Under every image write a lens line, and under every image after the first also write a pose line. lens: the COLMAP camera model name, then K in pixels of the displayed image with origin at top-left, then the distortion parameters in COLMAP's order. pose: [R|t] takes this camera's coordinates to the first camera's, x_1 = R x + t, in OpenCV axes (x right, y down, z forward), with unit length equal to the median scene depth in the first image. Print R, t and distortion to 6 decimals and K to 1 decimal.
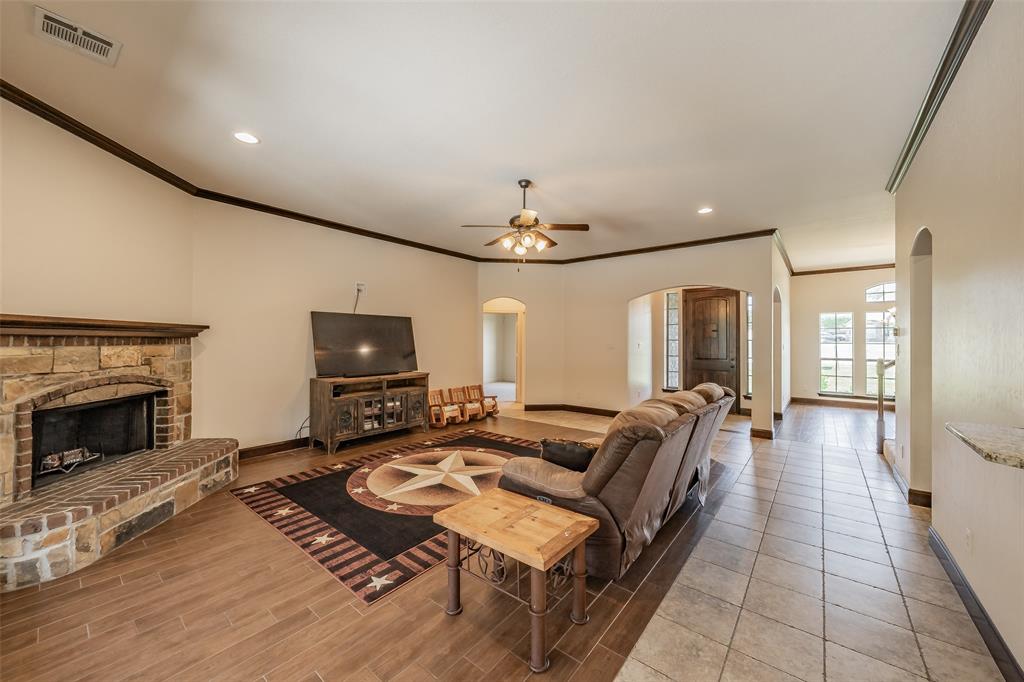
lens RADIAL K [[372.3, 0, 535.8], [0, 372.3, 341.1], [0, 0, 1]] dist [0.001137, 0.000126]
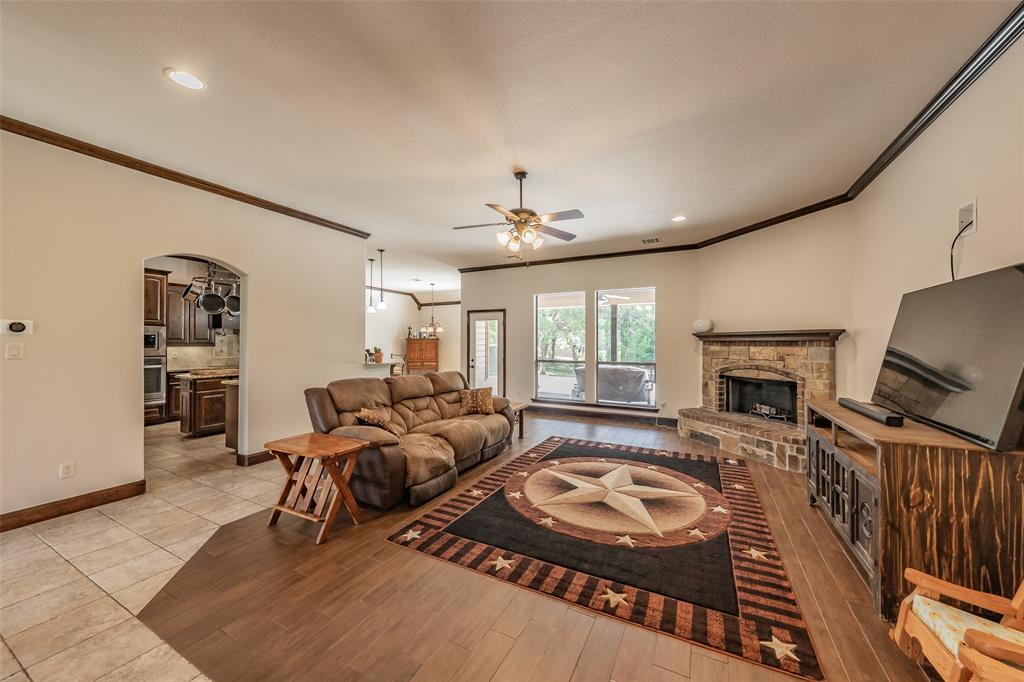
lens RADIAL K [[358.2, 0, 538.0], [0, 358.2, 340.5], [0, 0, 1]] dist [-0.000076, -0.000122]
pose [[-0.977817, -0.005288, -0.209395, 0.107658], [-0.004292, 0.999977, -0.005209, -0.000458], [0.209418, -0.004195, -0.977817, 1.731511]]
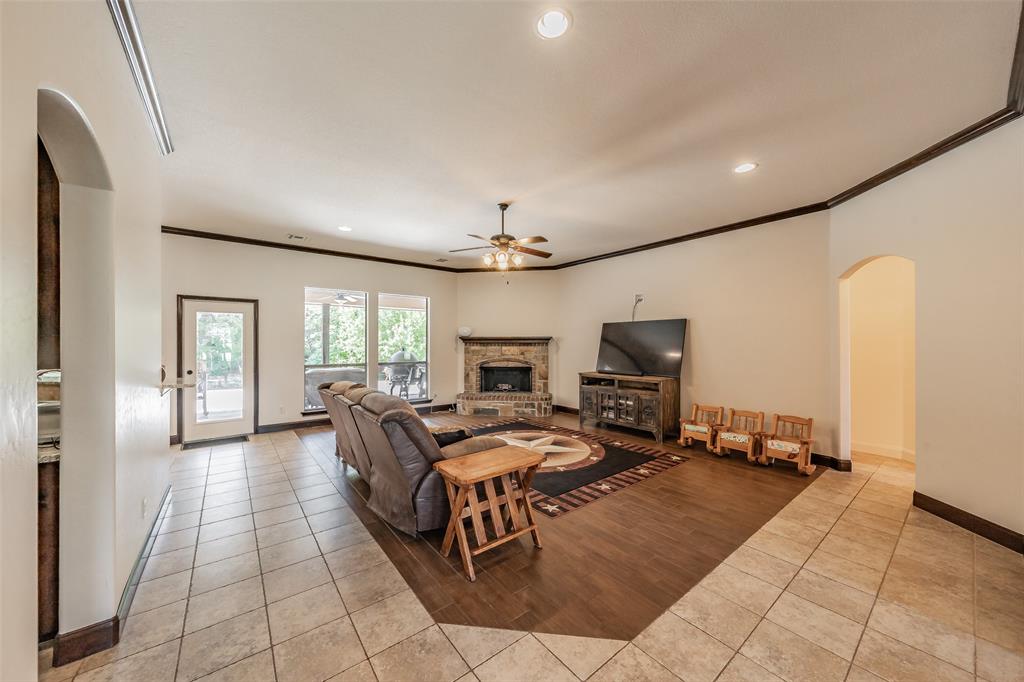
lens RADIAL K [[358.2, 0, 491.2], [0, 358.2, 339.0], [0, 0, 1]] dist [-0.000076, -0.000122]
pose [[-0.265836, -0.012290, -0.963940, 0.950366], [-0.001513, 0.999923, -0.012332, -0.005190], [0.964017, -0.001820, -0.265834, 1.147344]]
